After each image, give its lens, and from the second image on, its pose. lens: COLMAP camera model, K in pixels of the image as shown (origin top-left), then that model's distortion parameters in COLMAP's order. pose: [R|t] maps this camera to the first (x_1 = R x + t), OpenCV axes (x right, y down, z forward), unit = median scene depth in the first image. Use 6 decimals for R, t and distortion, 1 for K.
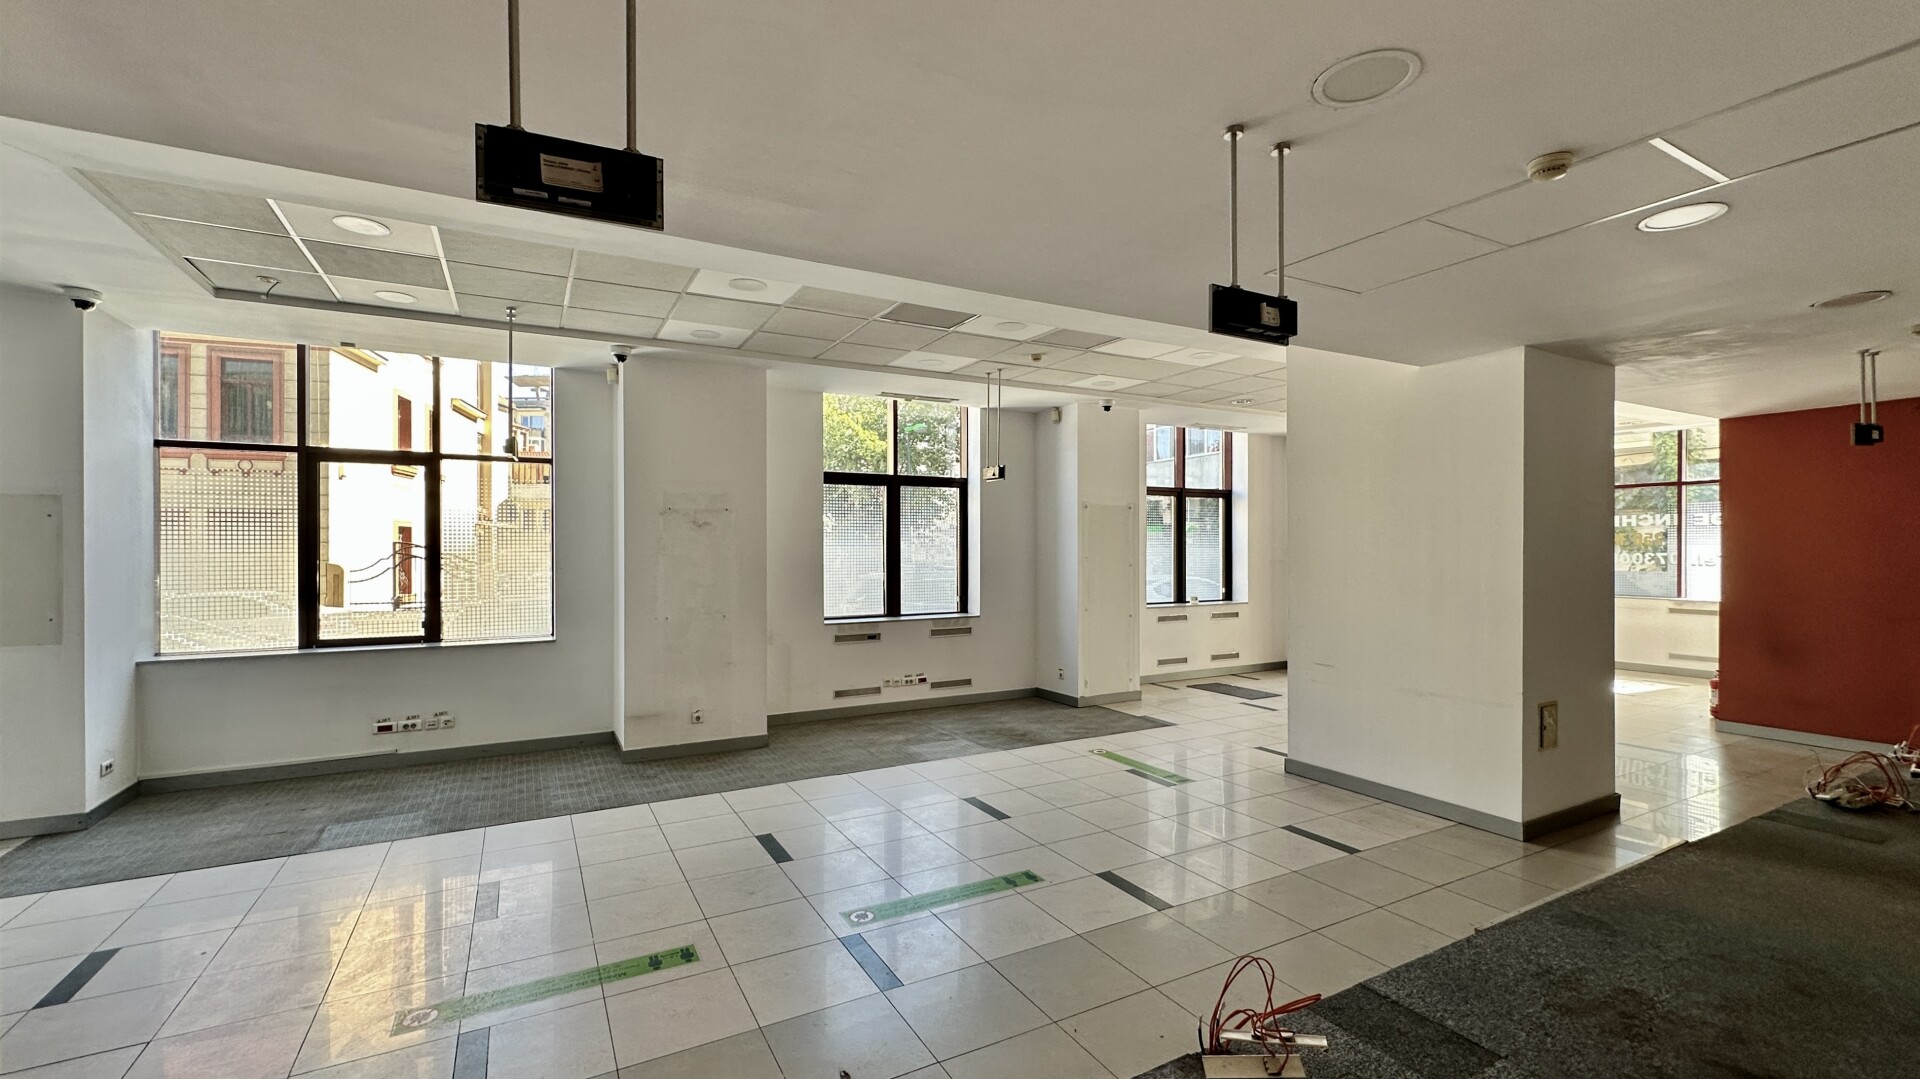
lens RADIAL K [[756.3, 0, 960.0], [0, 756.3, 539.5], [0, 0, 1]] dist [0.000590, -0.000079]
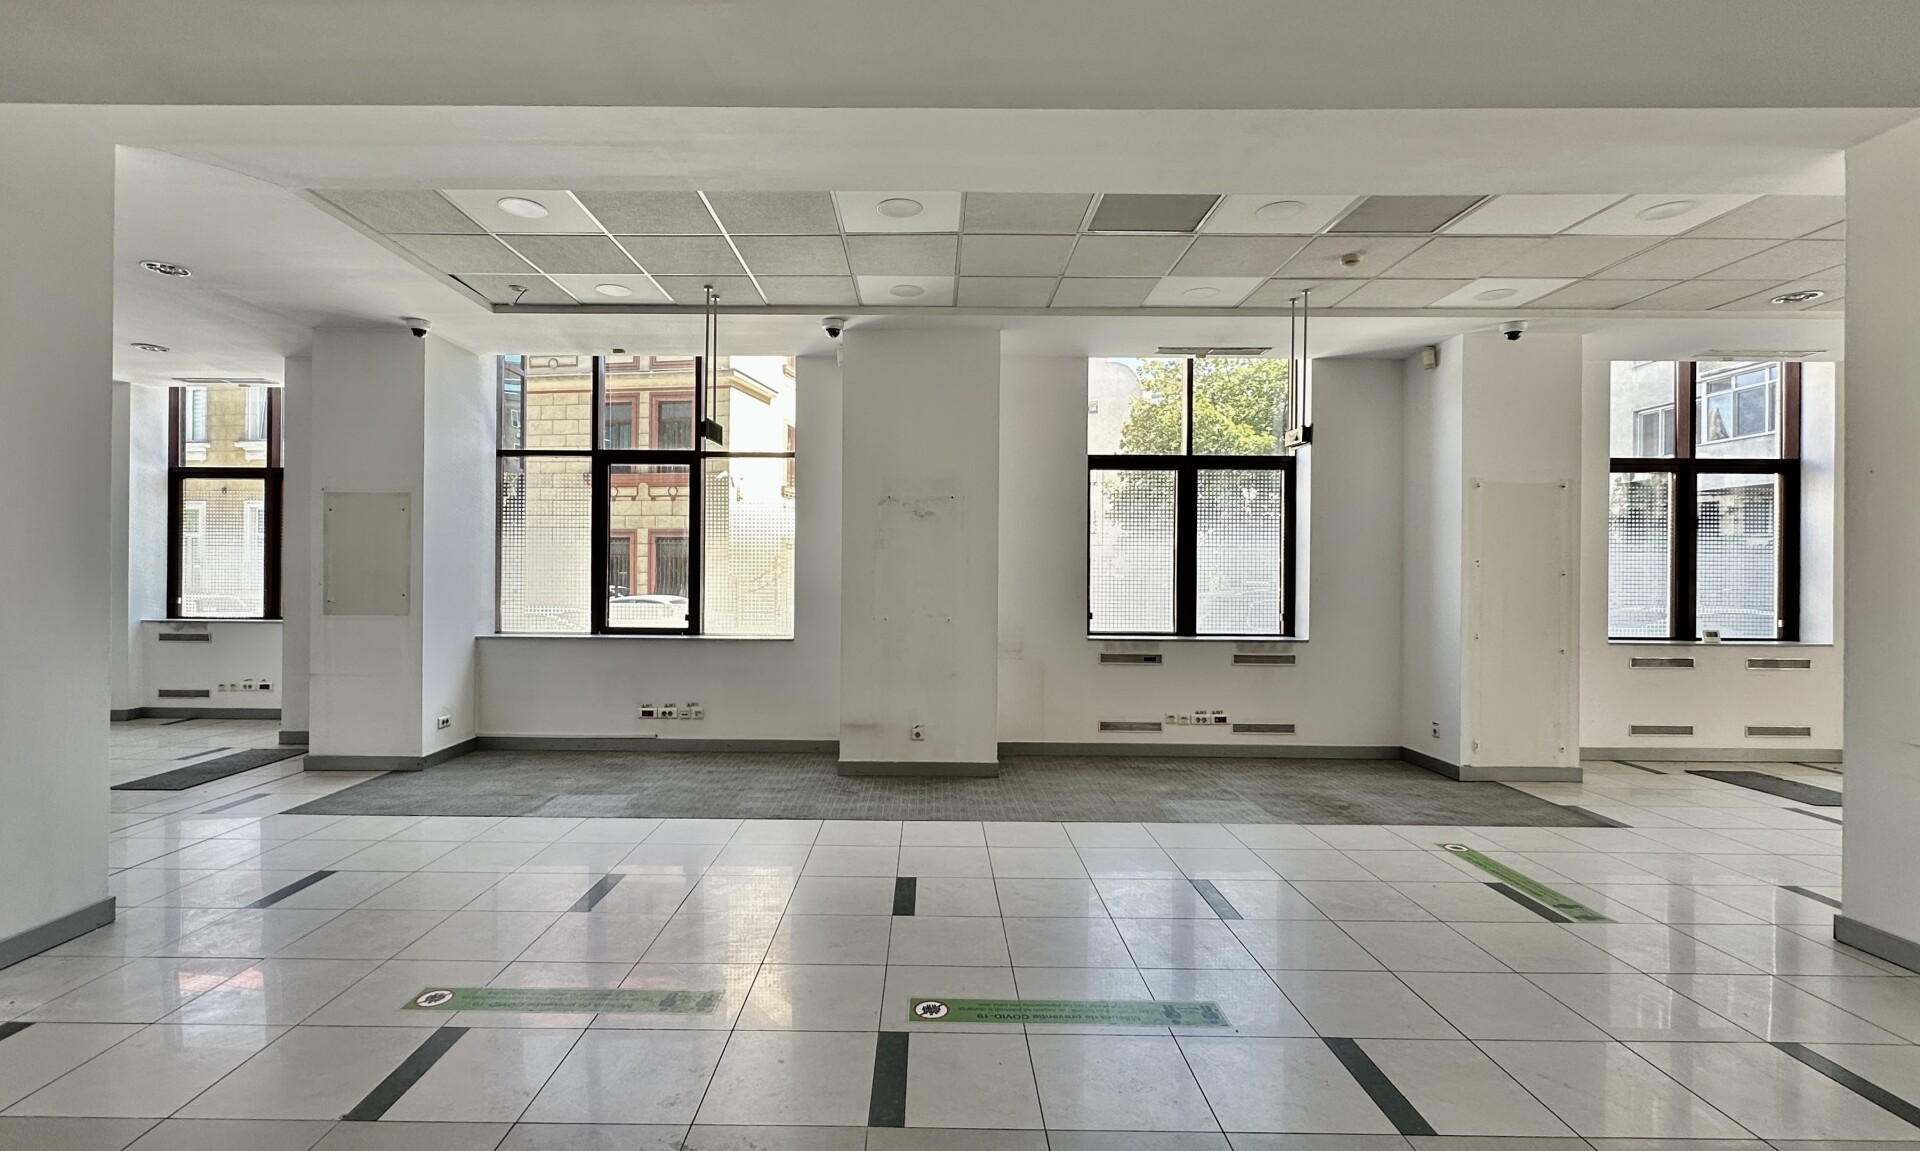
lens RADIAL K [[831.8, 0, 958.8], [0, 831.8, 567.0], [0, 0, 1]] dist [0.000602, -0.000502]
pose [[0.879745, 0.003012, -0.475436, 0.142742], [-0.002141, 0.999995, 0.002372, 0.035924], [0.475441, -0.001069, 0.879747, 0.159333]]
